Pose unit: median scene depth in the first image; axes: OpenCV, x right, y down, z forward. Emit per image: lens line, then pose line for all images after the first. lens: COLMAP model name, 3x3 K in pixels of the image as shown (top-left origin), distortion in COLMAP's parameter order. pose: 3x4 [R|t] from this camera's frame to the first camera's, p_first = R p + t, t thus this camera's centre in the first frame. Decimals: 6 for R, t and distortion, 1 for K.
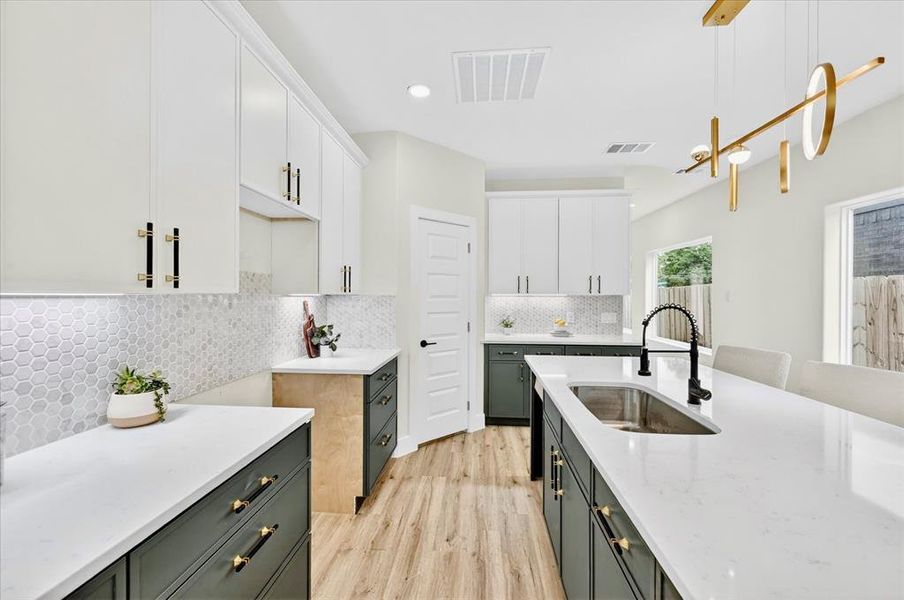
lens RADIAL K [[361.3, 0, 456.0], [0, 361.3, 295.5], [0, 0, 1]] dist [0.001589, 0.001477]
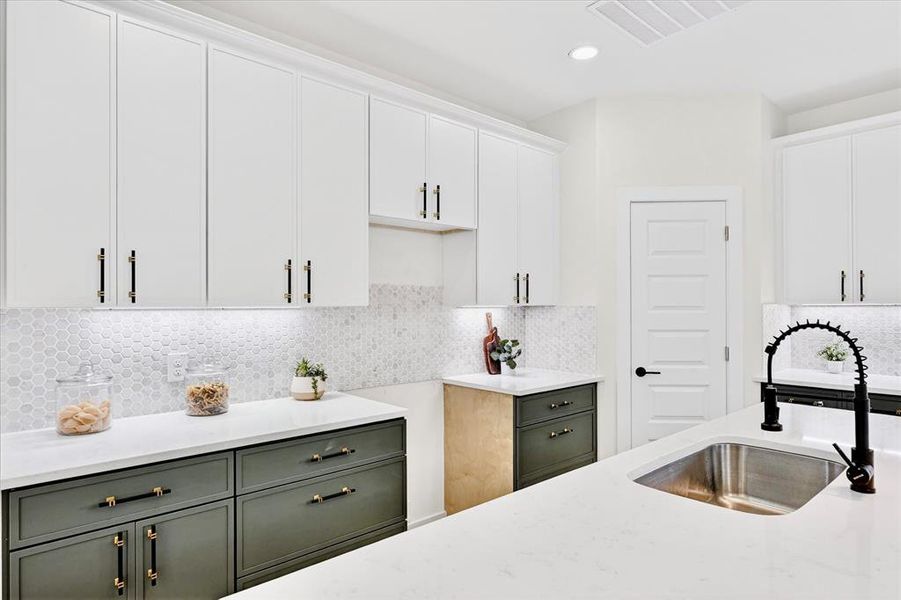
lens RADIAL K [[521.7, 0, 454.8], [0, 521.7, 302.2], [0, 0, 1]] dist [0.013229, -0.001172]
pose [[0.731830, -0.008818, -0.681431, 0.531554], [0.004192, 0.999956, -0.008438, -0.001433], [0.681475, 0.003318, 0.731834, -0.052509]]
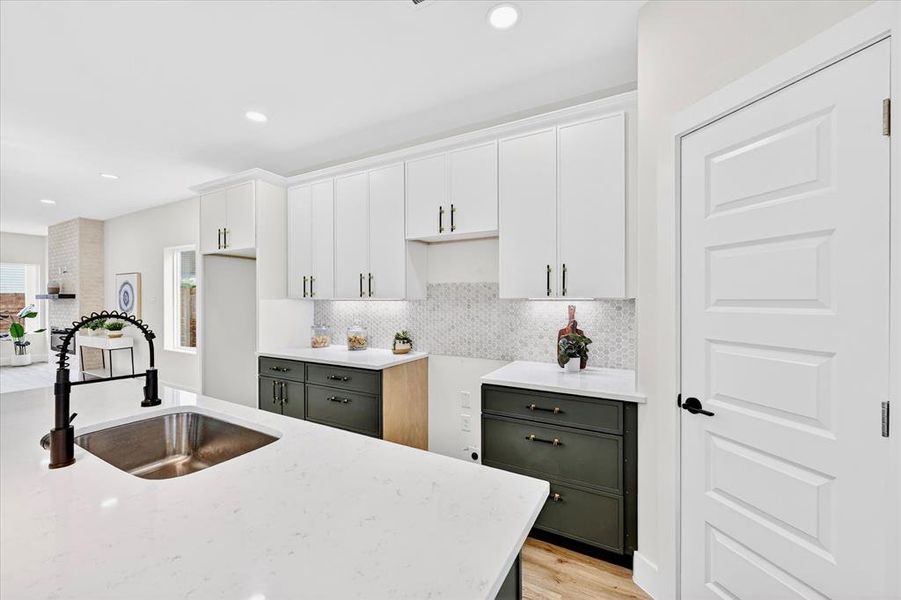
lens RADIAL K [[360.1, 0, 466.0], [0, 360.1, 301.9], [0, 0, 1]] dist [0.001589, 0.001477]
pose [[-0.405552, 0.007889, -0.914038, 0.652548], [0.002620, 0.999969, 0.007468, -0.001707], [0.914068, 0.000634, -0.405560, 1.374102]]
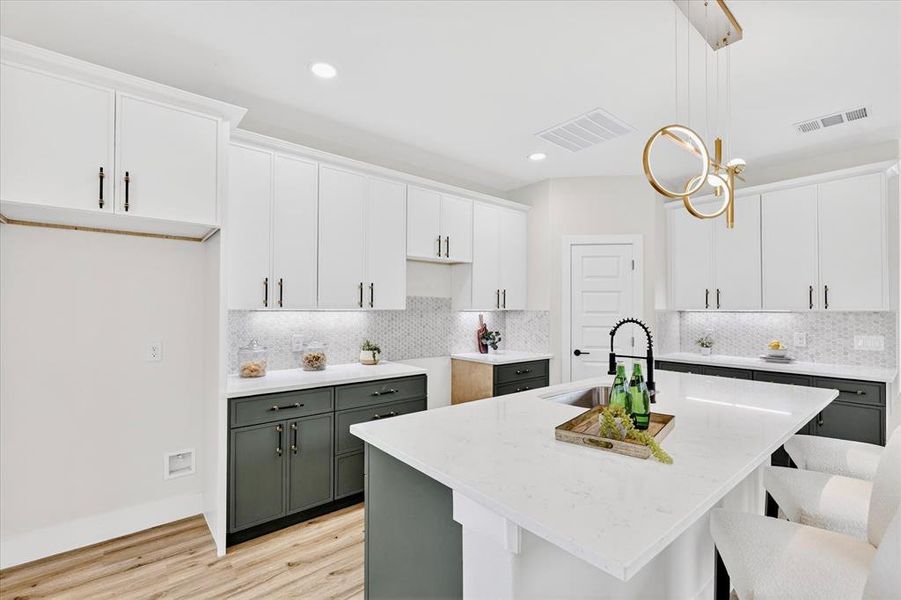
lens RADIAL K [[399.8, 0, 450.8], [0, 399.8, 301.8], [0, 0, 1]] dist [0.000808, -0.000041]
pose [[0.701426, -0.013501, -0.712614, 0.795780], [-0.002665, 0.999764, -0.021564, -0.000586], [0.712737, 0.017025, 0.701224, -0.270833]]
